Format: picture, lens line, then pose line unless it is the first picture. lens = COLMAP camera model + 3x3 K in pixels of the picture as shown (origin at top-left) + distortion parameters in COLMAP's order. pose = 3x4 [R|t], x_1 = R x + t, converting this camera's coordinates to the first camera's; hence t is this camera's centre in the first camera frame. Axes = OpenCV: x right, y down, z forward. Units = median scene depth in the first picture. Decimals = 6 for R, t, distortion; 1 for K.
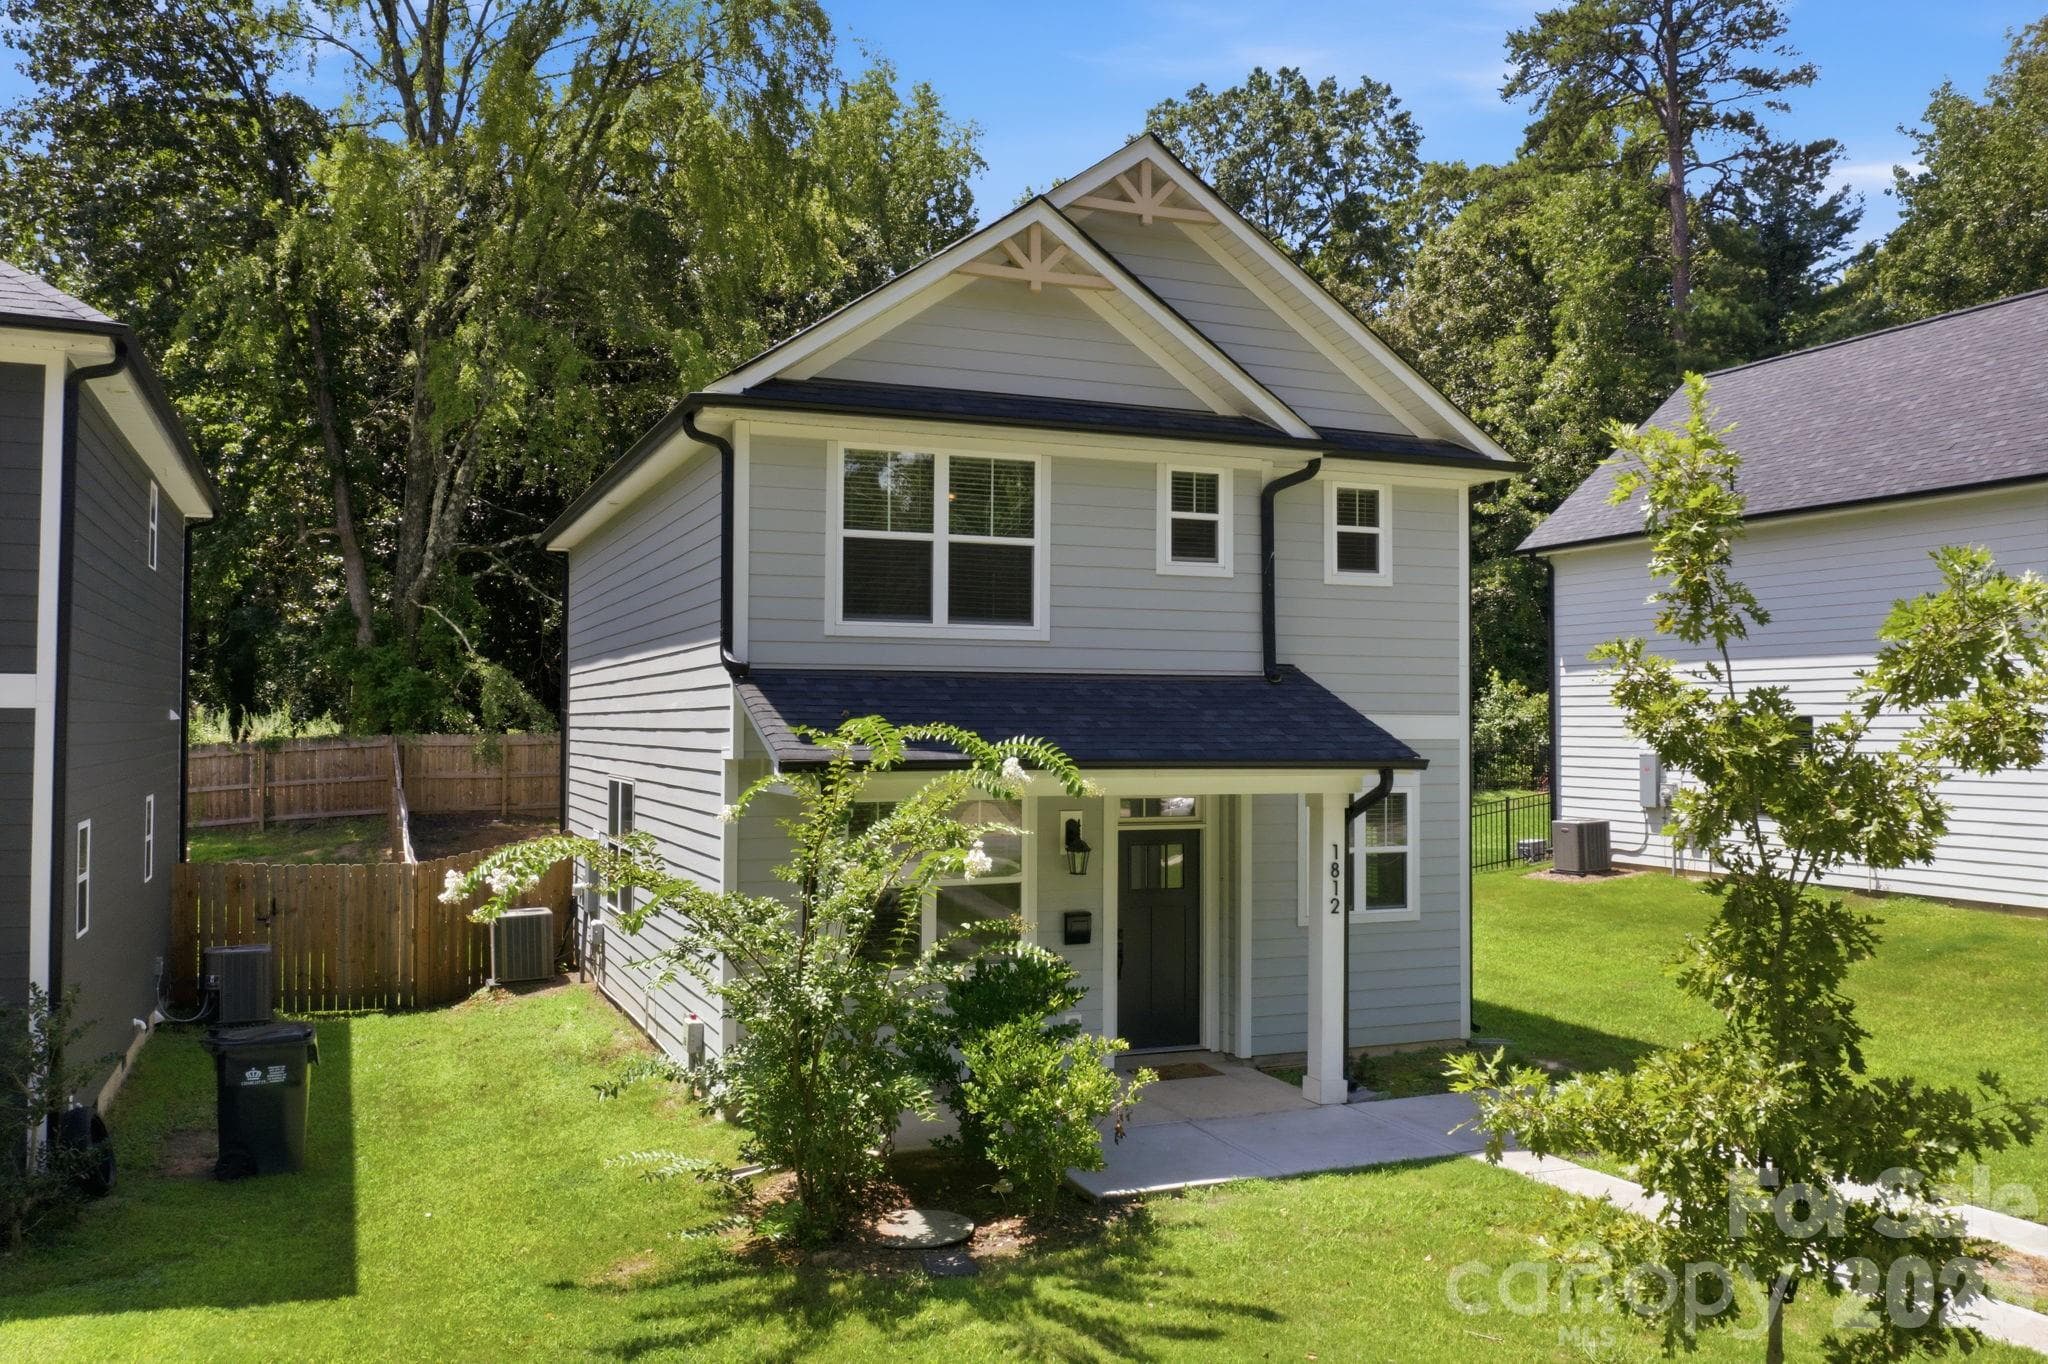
lens RADIAL K [[1627.9, 0, 1024.0], [0, 1627.9, 682.0], [0, 0, 1]] dist [0.010187, -0.061116]
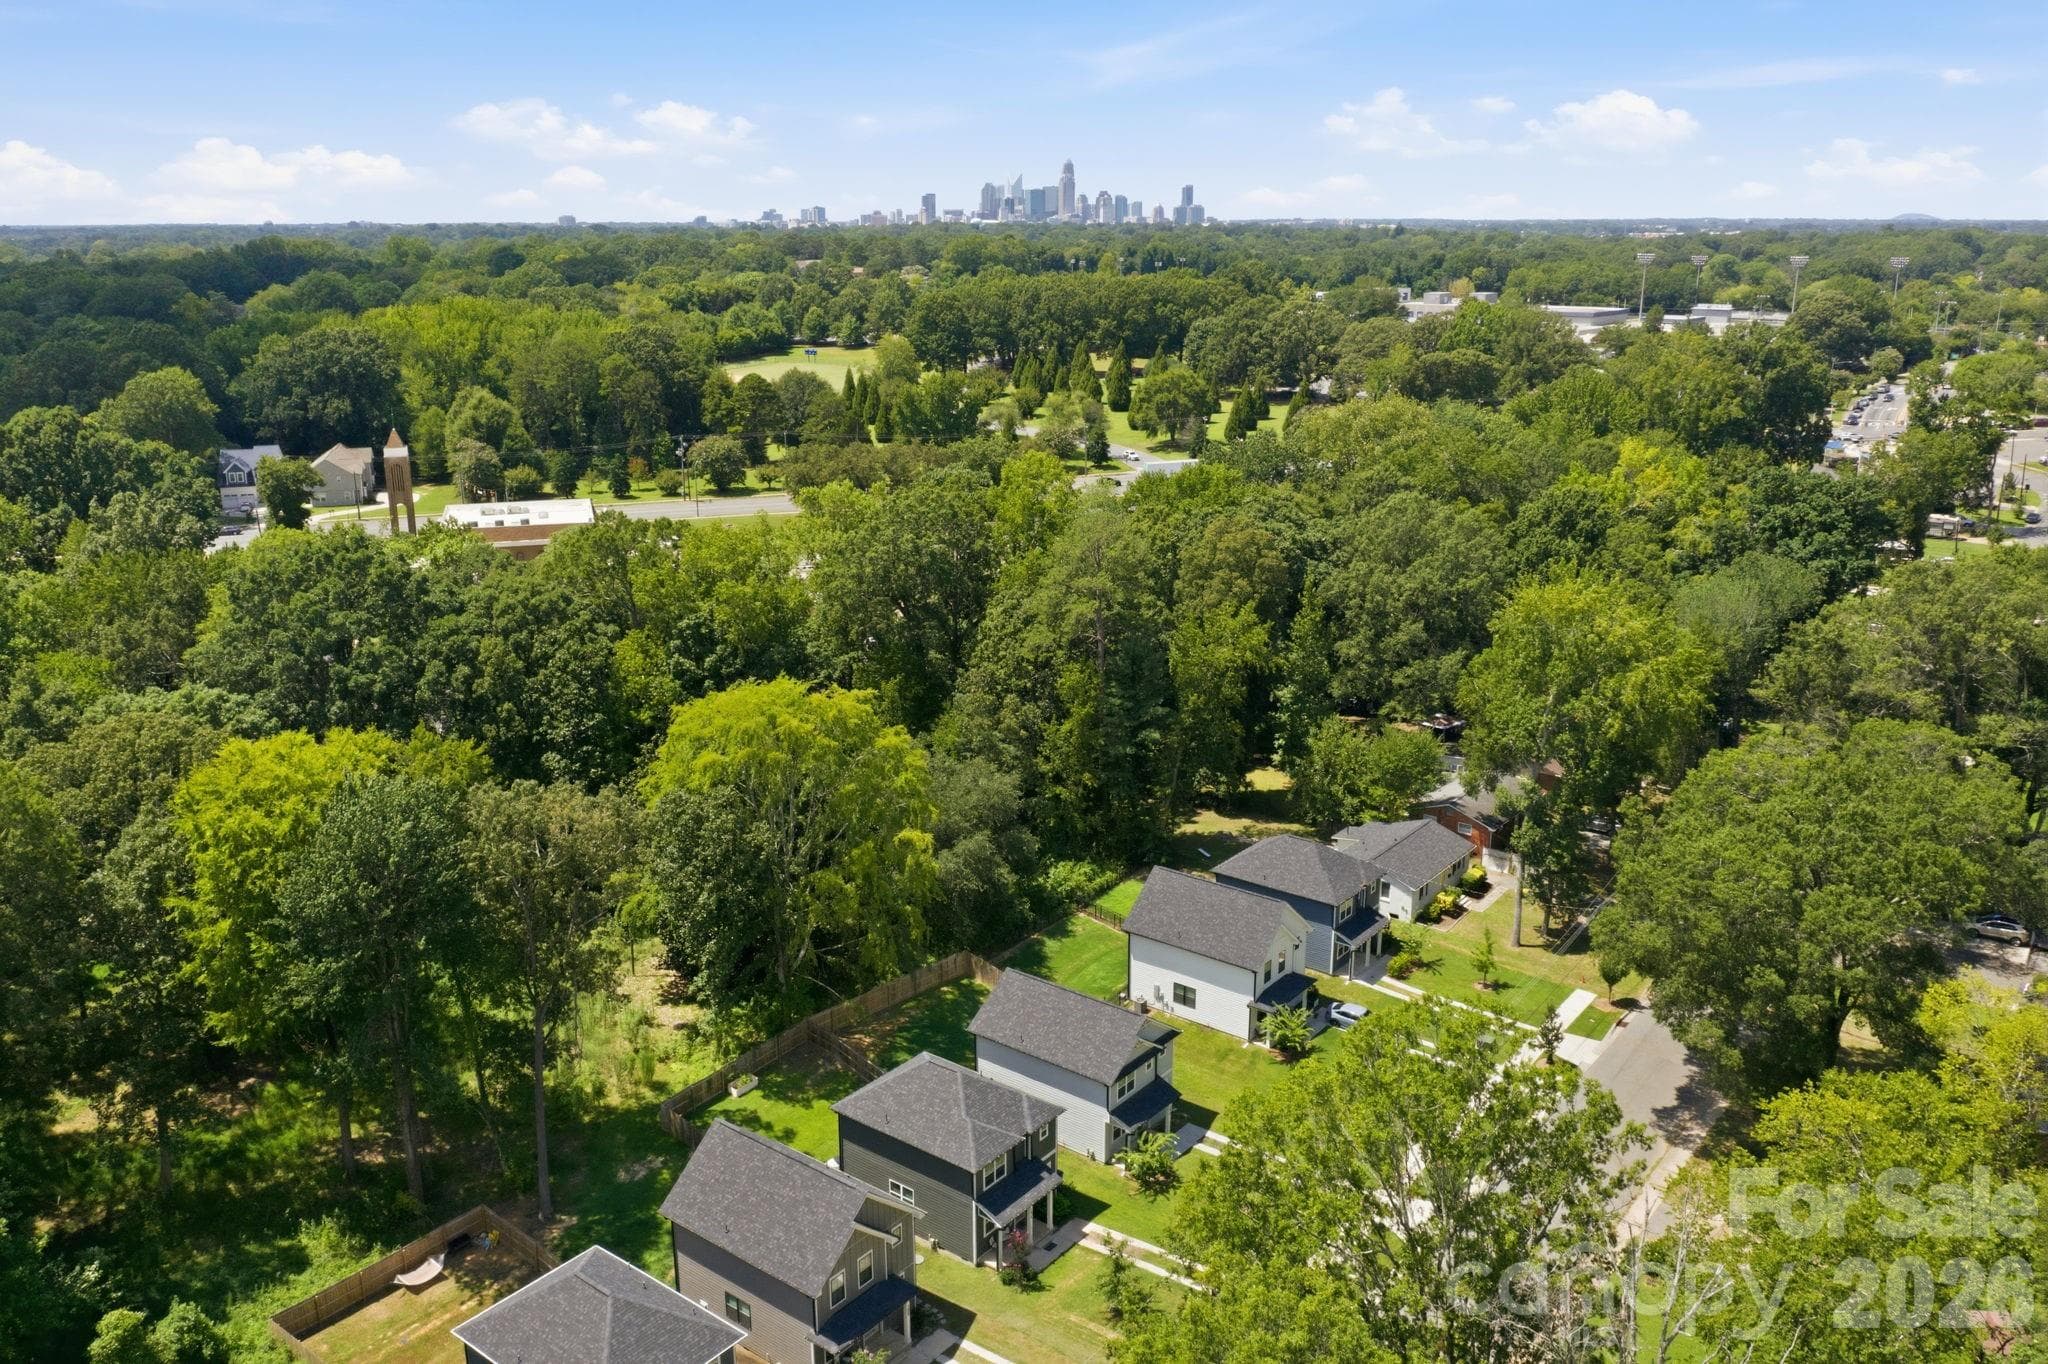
lens RADIAL K [[1607.6, 0, 1045.1], [0, 1607.6, 720.4], [0, 0, 1]] dist [-0.005348, -0.048029]
pose [[0.867119, -0.144882, 0.476565, -3.284073], [-0.016670, 0.947786, 0.318472, -3.605122], [-0.497822, -0.284097, 0.819428, -3.895477]]
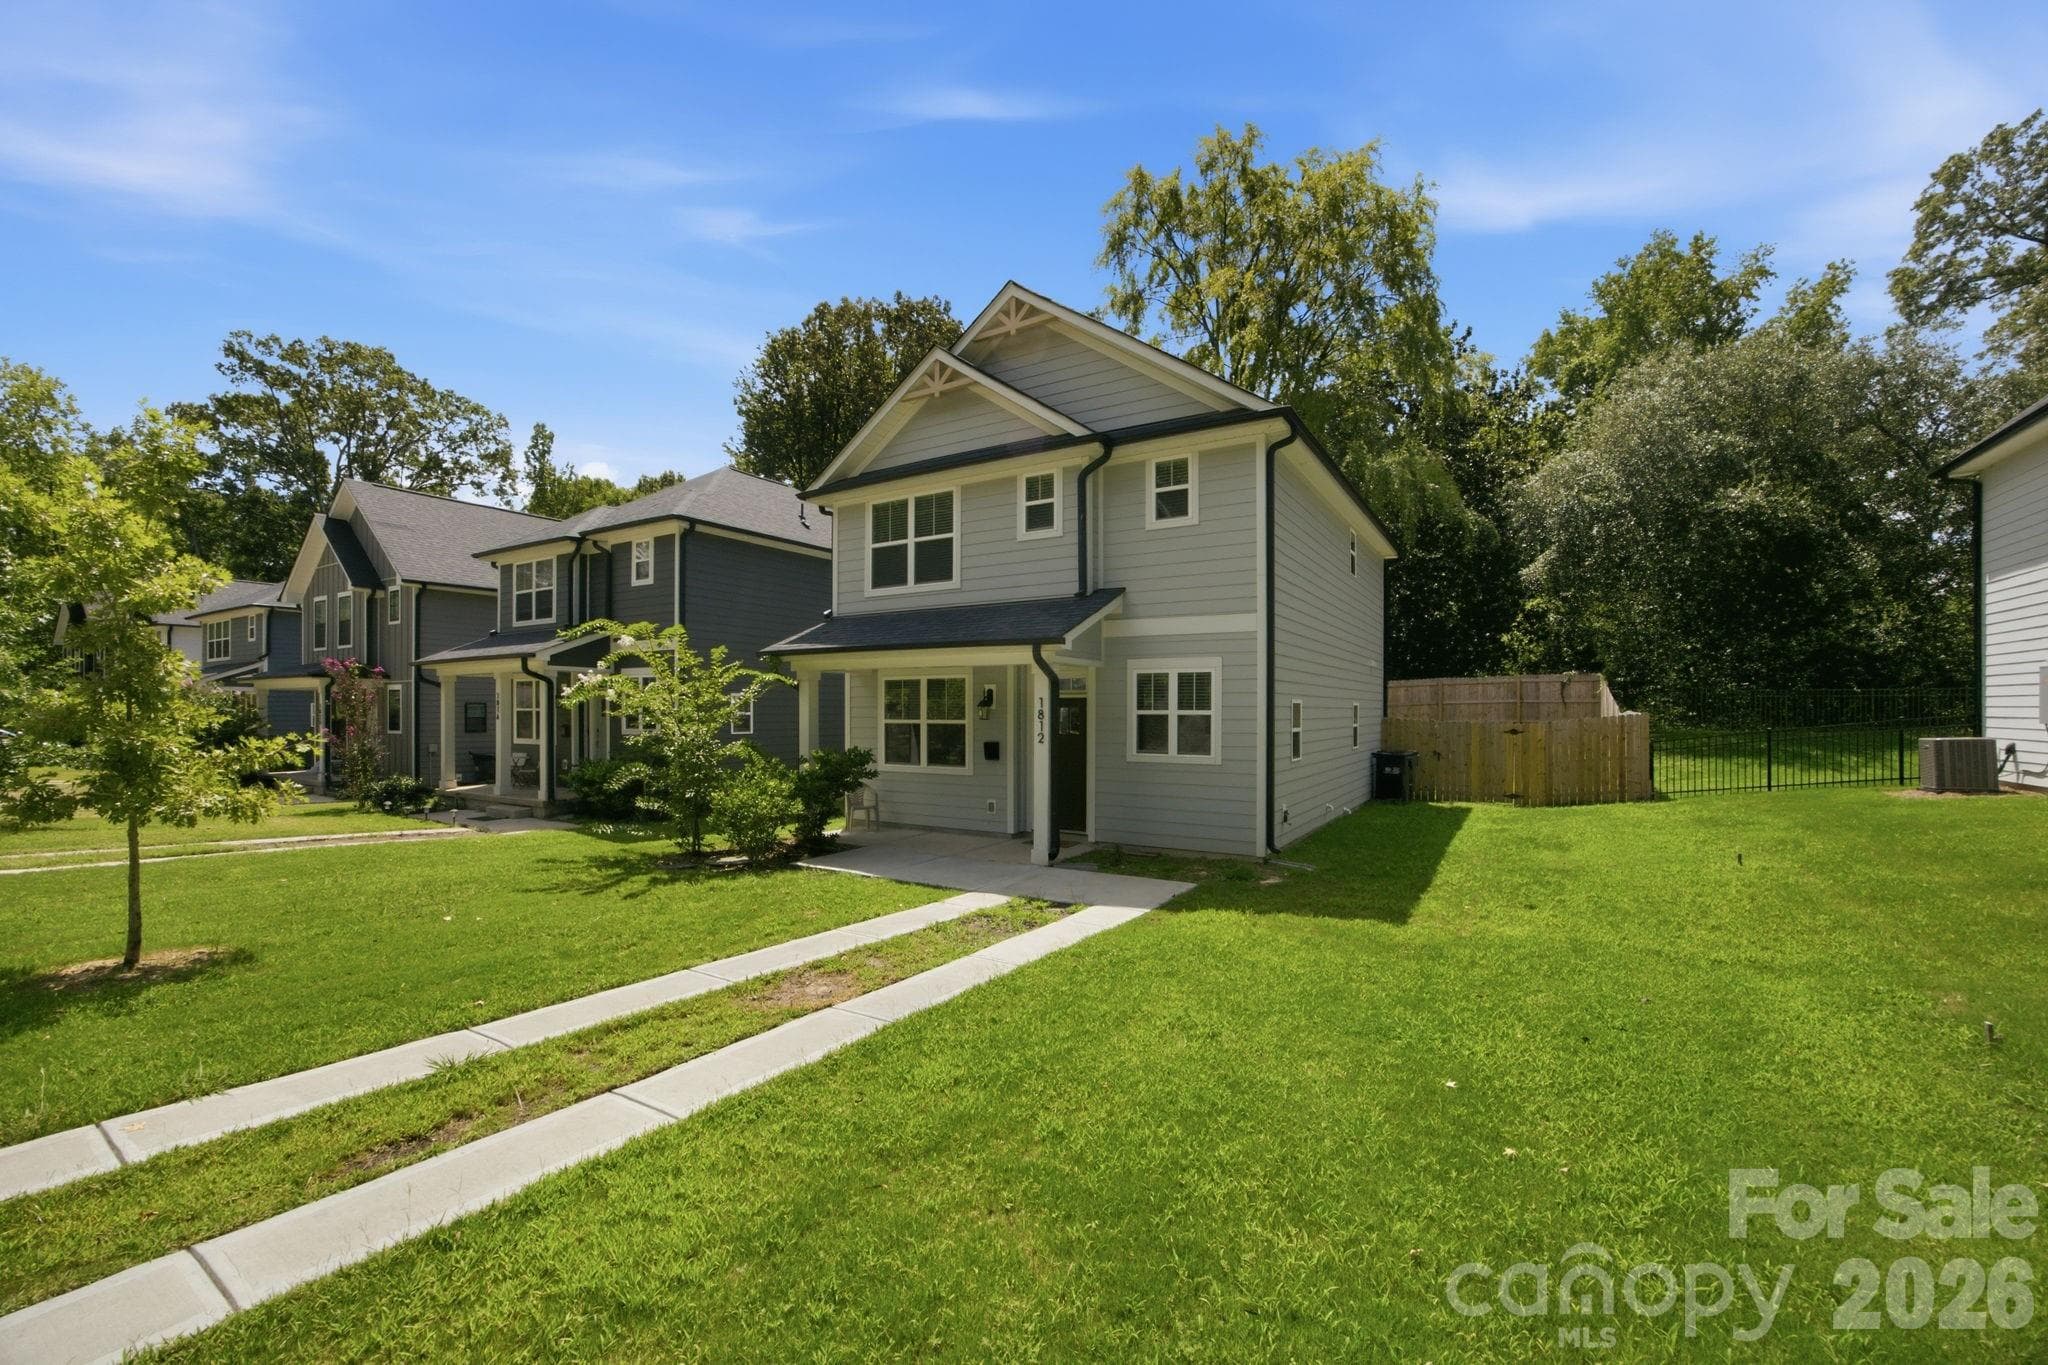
lens RADIAL K [[822.1, 0, 1041.9], [0, 822.1, 716.3], [0, 0, 1]] dist [-0.022969, 0.000153]
pose [[0.589235, 0.002983, -0.807956, 0.776087], [0.019095, 0.999662, 0.017617, 0.098691], [0.807736, -0.025809, 0.588980, 0.515821]]
